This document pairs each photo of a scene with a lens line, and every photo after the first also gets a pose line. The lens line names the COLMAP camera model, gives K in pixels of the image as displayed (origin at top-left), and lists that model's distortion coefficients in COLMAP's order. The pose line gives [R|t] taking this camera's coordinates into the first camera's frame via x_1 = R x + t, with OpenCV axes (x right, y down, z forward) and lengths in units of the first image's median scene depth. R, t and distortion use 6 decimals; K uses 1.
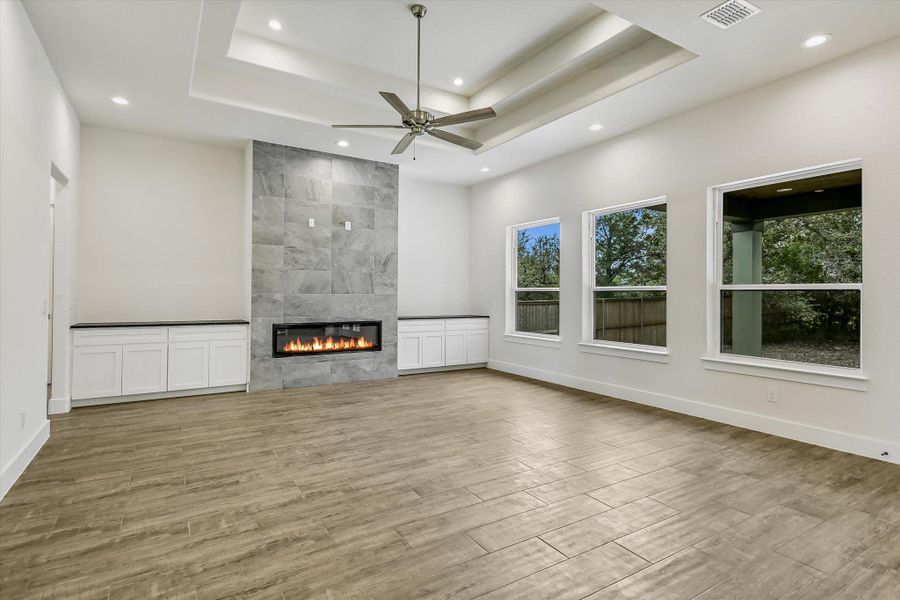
lens RADIAL K [[443.1, 0, 445.2], [0, 443.1, 290.3], [0, 0, 1]] dist [0.018693, -0.000279]
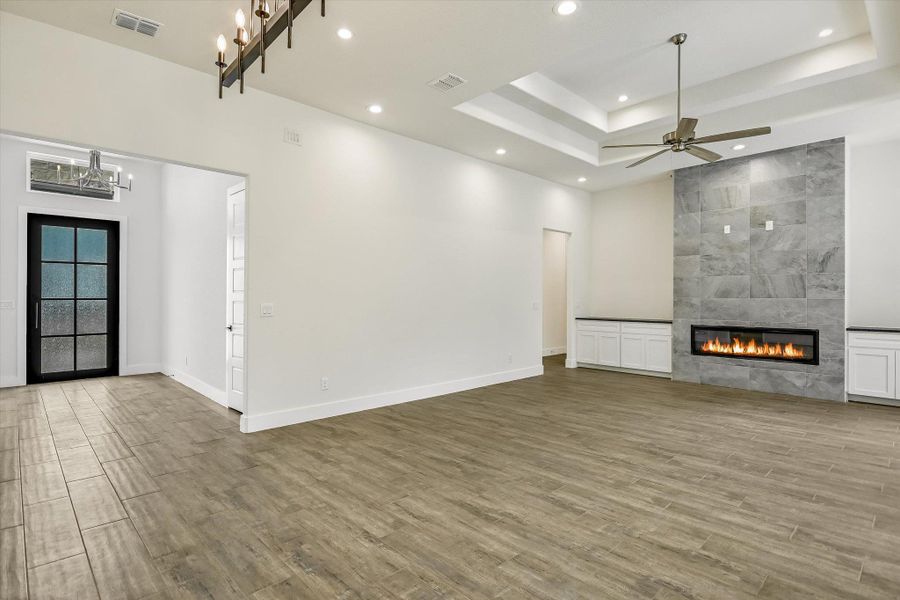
lens RADIAL K [[450.6, 0, 450.0], [0, 450.6, 300.0], [0, 0, 1]] dist [0.001603, 0.000262]
pose [[0.222081, 0.000007, -0.975028, 0.578448], [0.009091, 0.999957, 0.002078, 0.003838], [0.974986, -0.009326, 0.222072, 0.134330]]
